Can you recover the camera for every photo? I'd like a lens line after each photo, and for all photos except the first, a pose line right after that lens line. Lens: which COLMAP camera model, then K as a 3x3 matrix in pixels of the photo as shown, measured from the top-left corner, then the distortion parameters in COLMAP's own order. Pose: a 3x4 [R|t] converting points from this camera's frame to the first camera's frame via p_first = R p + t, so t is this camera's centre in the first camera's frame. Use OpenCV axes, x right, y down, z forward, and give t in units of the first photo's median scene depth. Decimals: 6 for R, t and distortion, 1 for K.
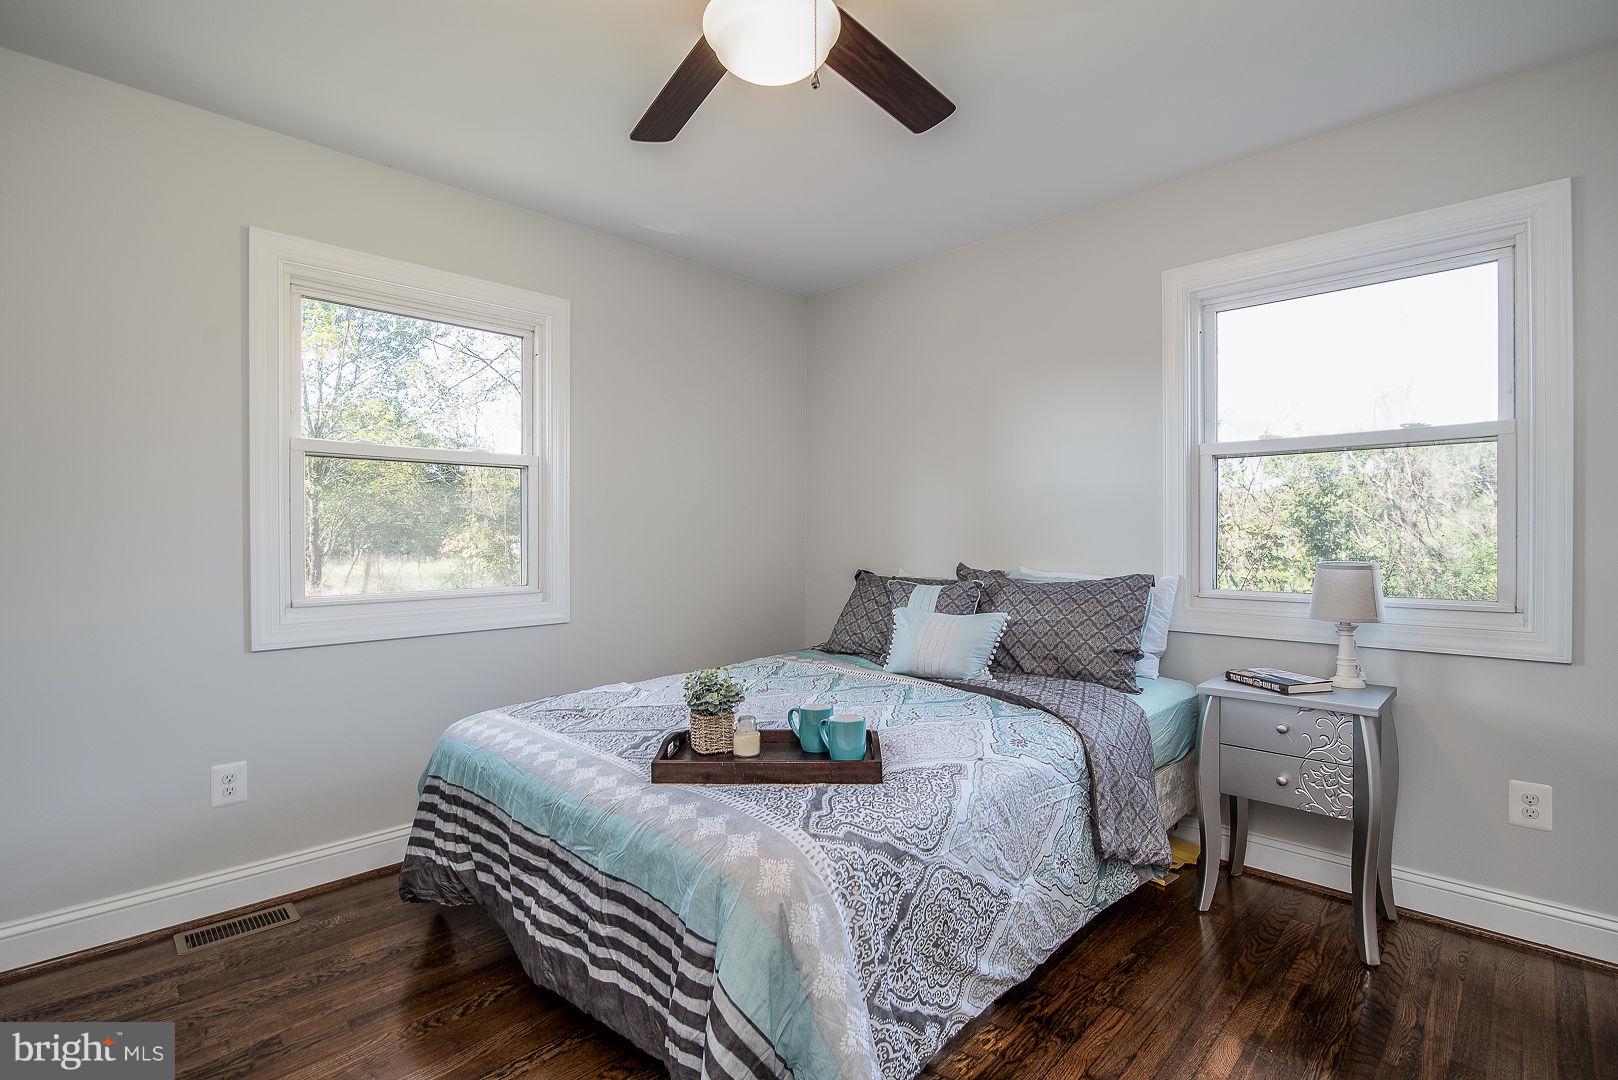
lens RADIAL K [[758.8, 0, 812.0], [0, 758.8, 540.5], [0, 0, 1]] dist [-0.016875, 0.000841]
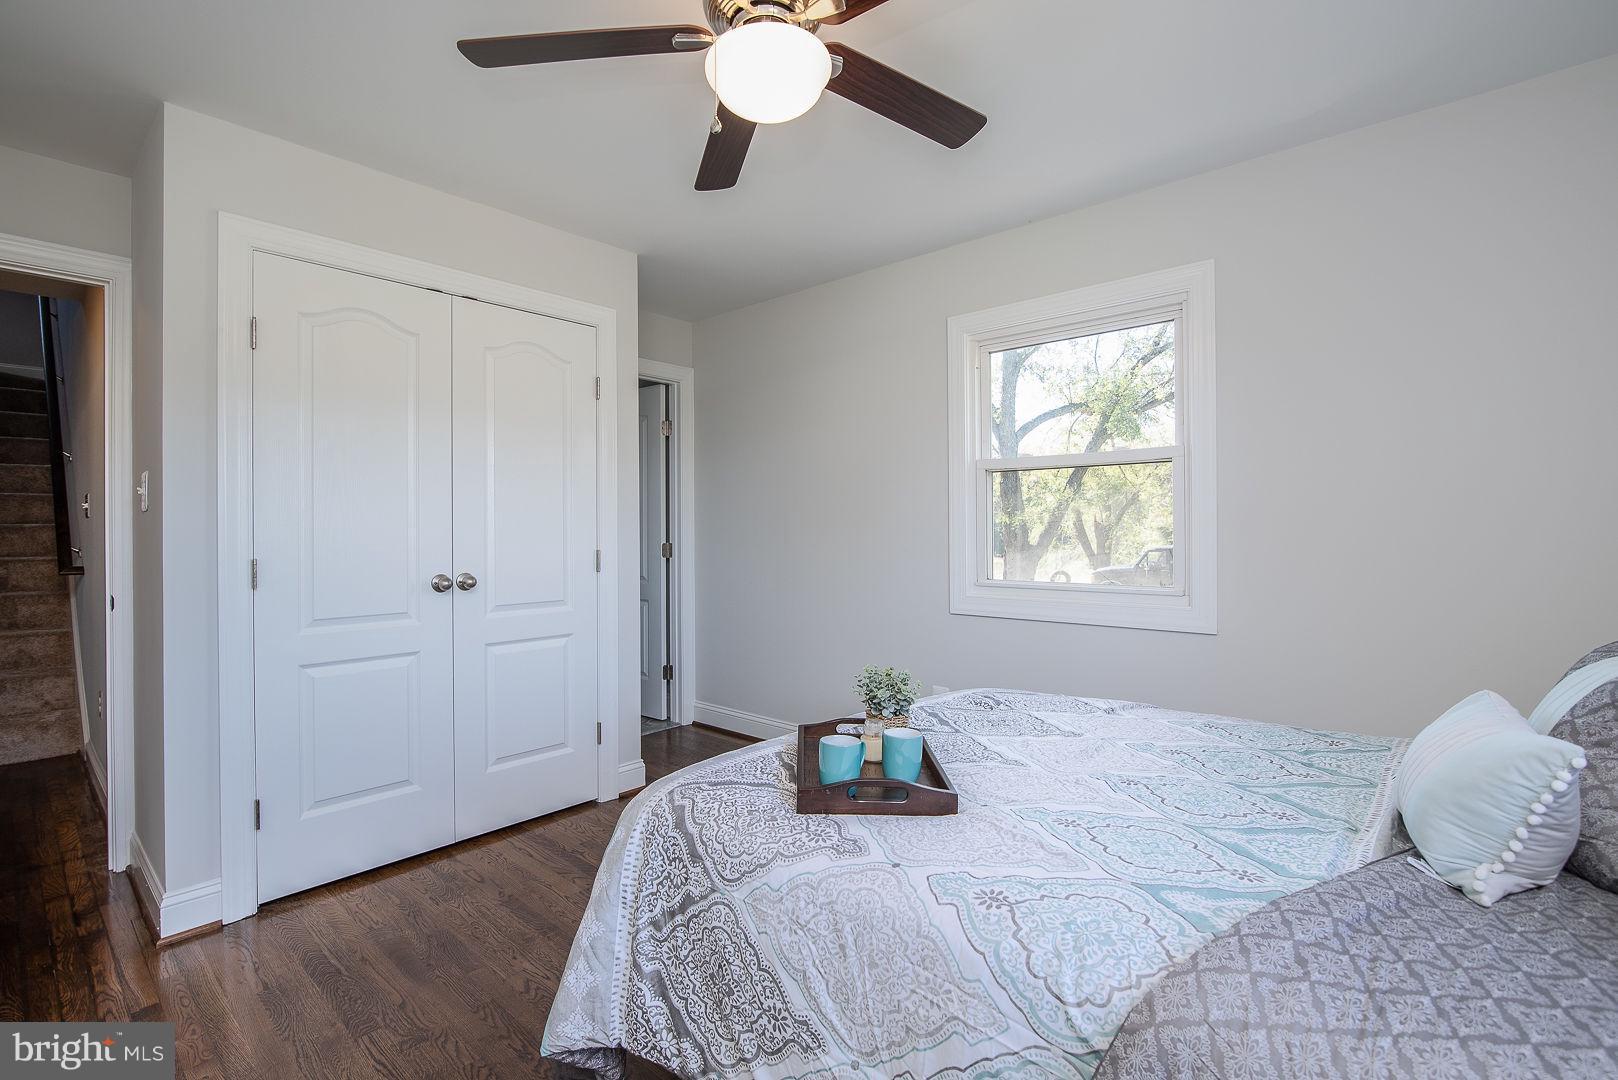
lens RADIAL K [[758.8, 0, 814.4], [0, 758.8, 529.7], [0, 0, 1]] dist [-0.016875, 0.000841]
pose [[0.028074, 0.000404, -0.999606, 1.070440], [-0.005332, 0.999986, 0.000255, -0.016216], [0.999592, 0.005323, 0.028075, 1.074021]]
